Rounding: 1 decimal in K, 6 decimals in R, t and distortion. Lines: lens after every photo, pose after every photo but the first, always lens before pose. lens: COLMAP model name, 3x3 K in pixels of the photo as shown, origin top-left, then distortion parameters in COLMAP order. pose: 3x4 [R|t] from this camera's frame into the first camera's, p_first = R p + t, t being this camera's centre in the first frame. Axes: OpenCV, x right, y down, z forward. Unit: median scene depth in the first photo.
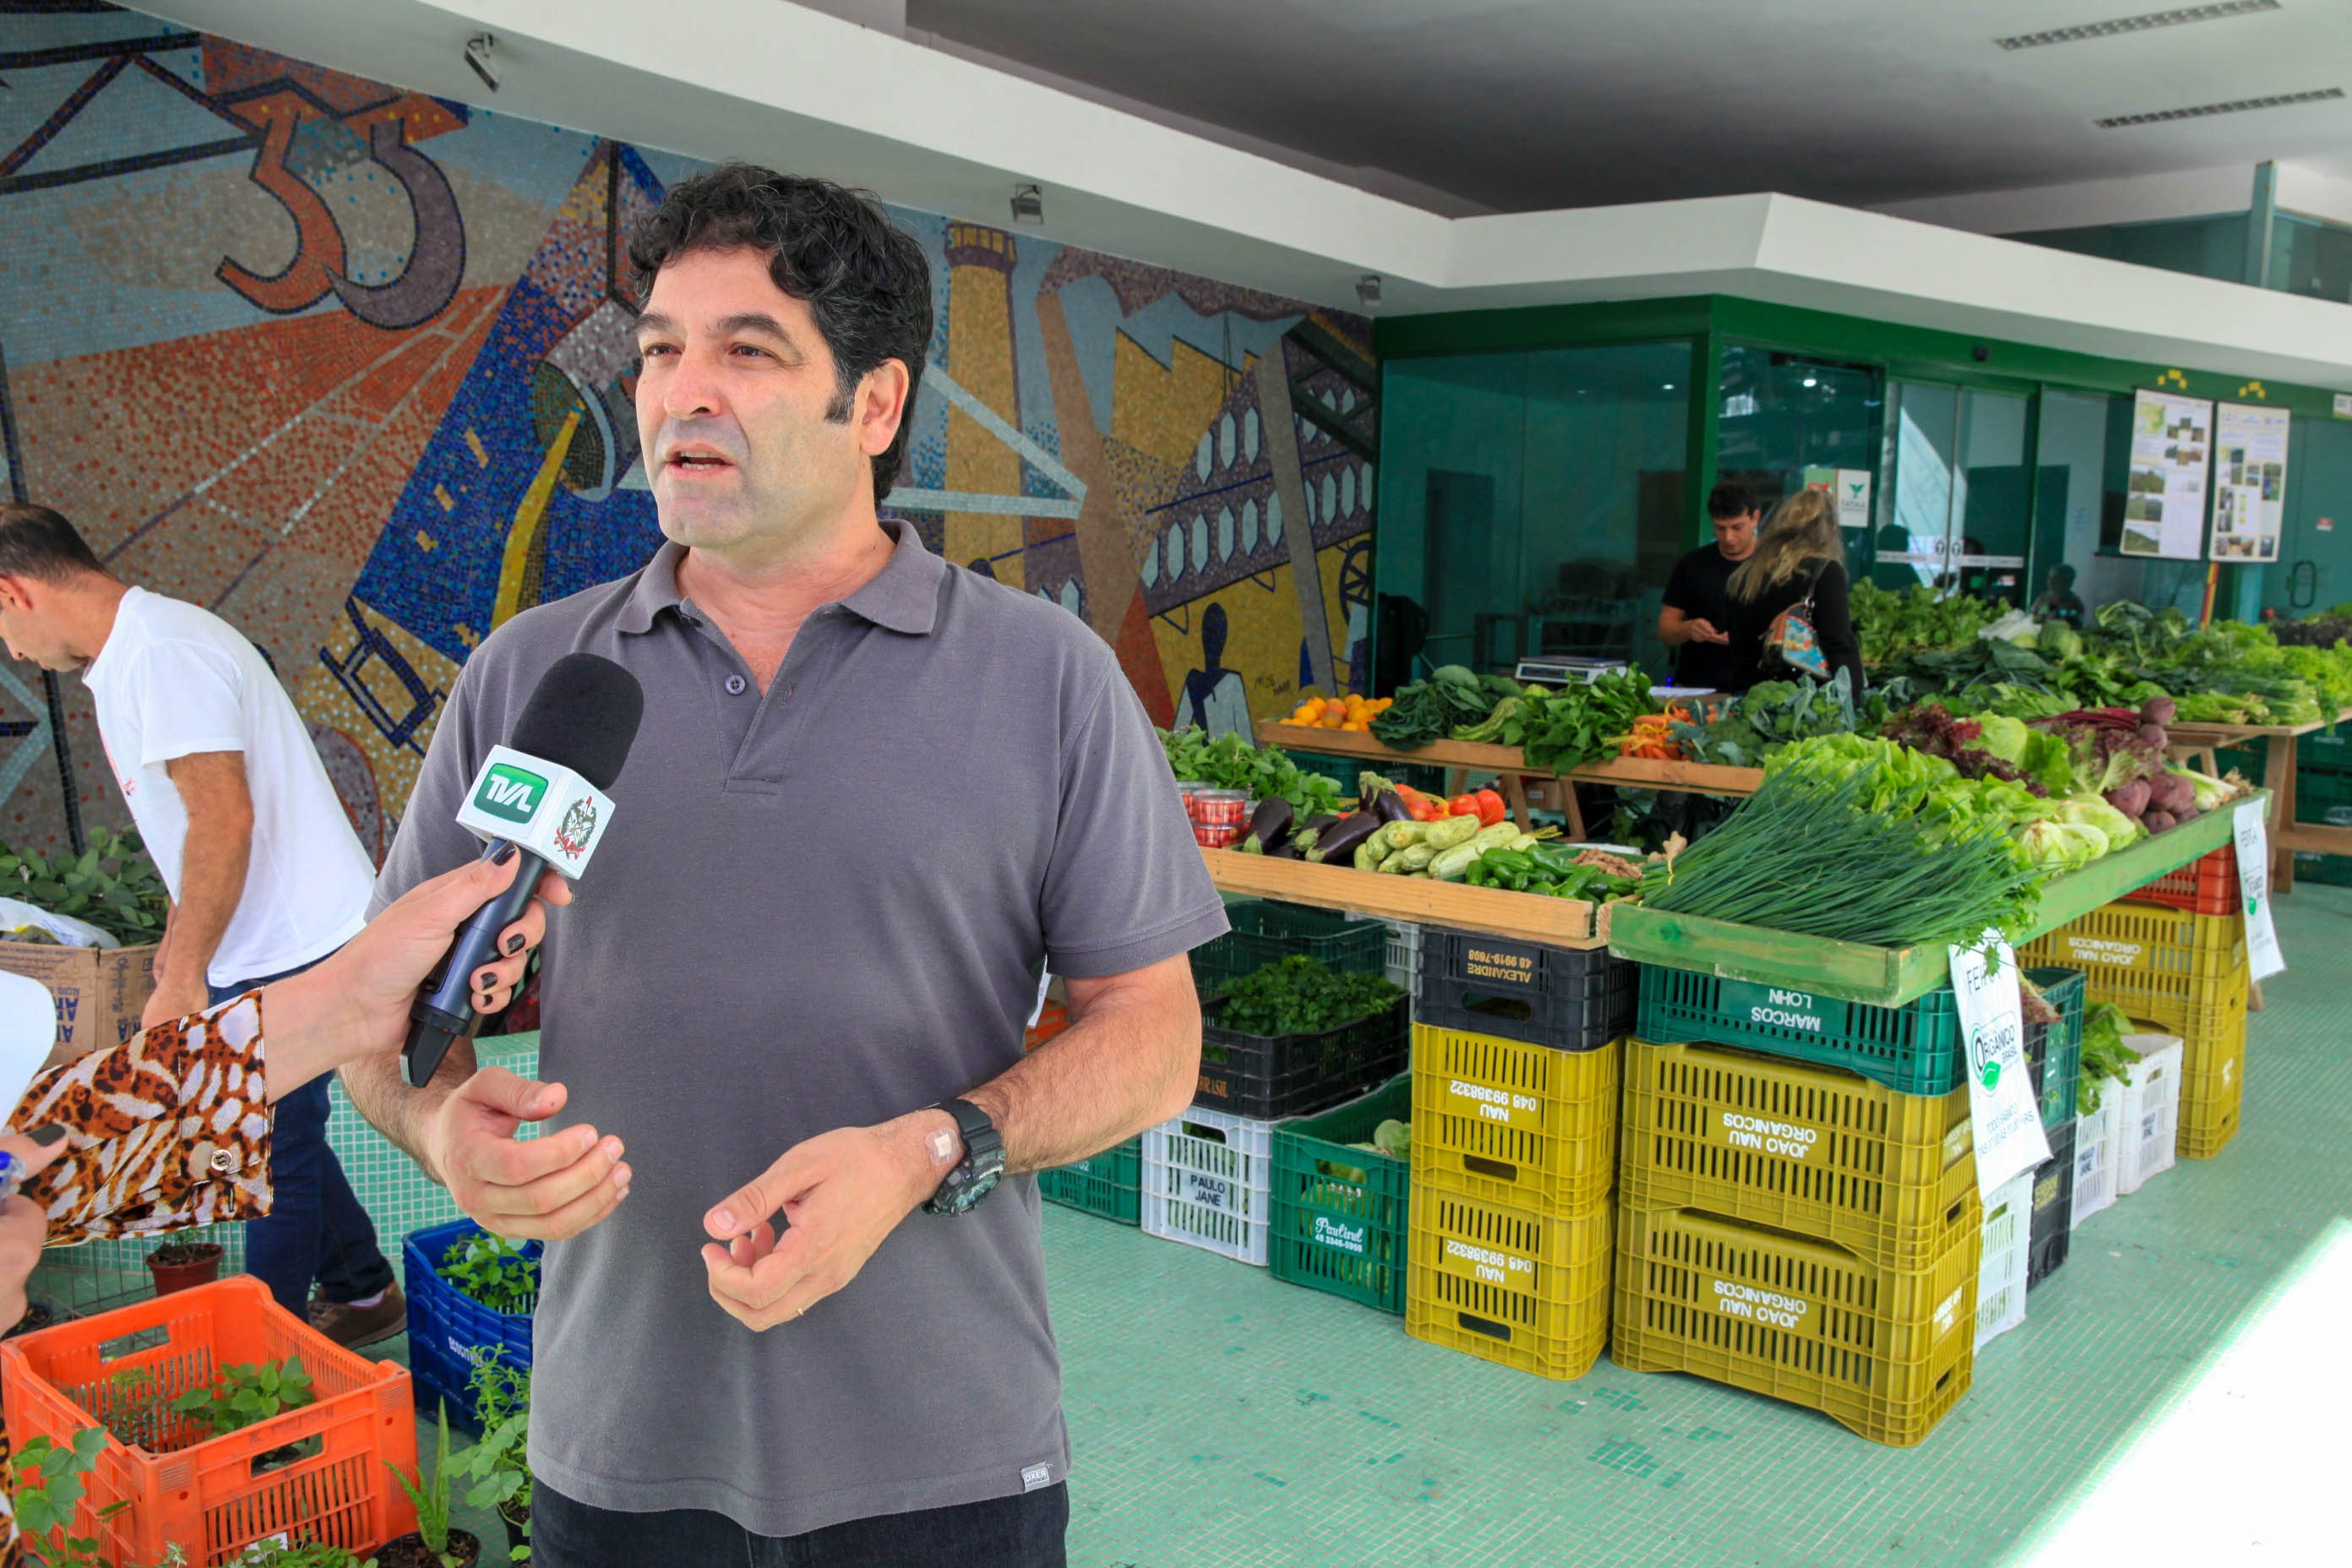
lens RADIAL K [[1955.4, 0, 1167.4], [0, 1955.4, 790.1], [0, 0, 1]] dist [-0.075540, 0.116635]
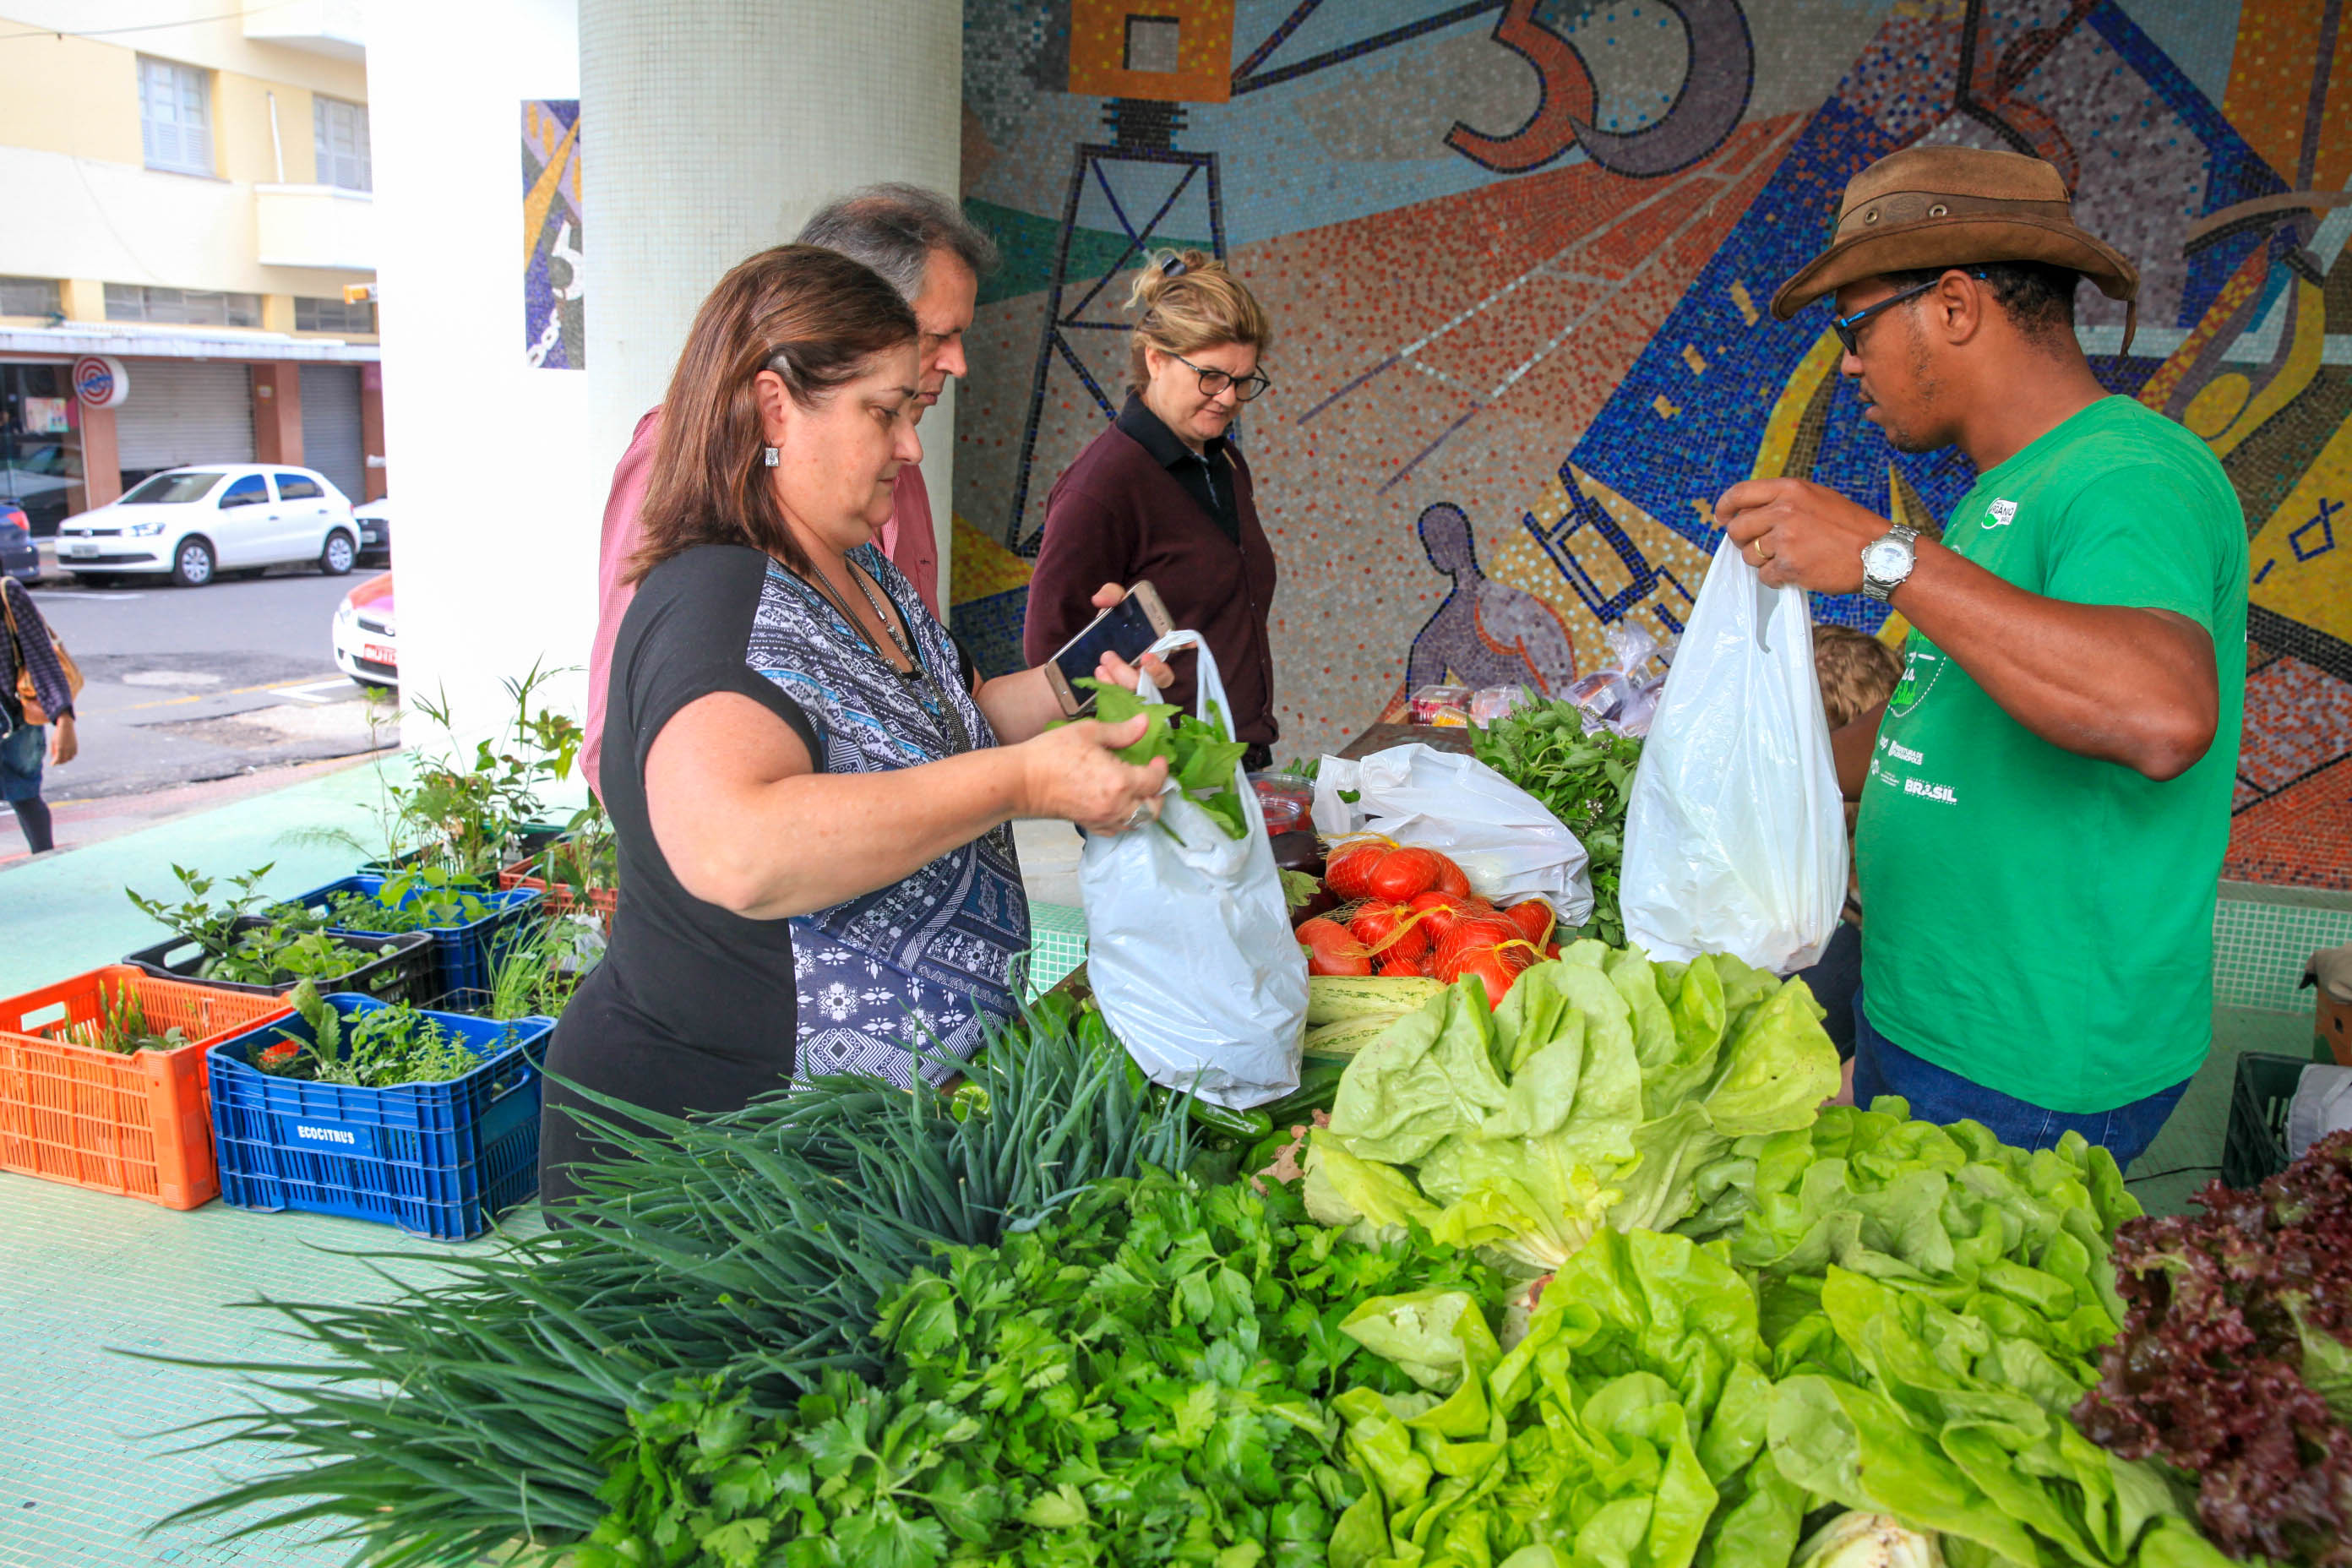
lens RADIAL K [[1759.1, 0, 1166.8], [0, 1759.1, 779.2], [0, 0, 1]] dist [-0.089350, 0.088685]
pose [[0.389015, 0.195885, -0.900165, 0.303744], [-0.128166, 0.979137, 0.157683, -0.054026], [0.912272, 0.054029, 0.406005, 0.445600]]
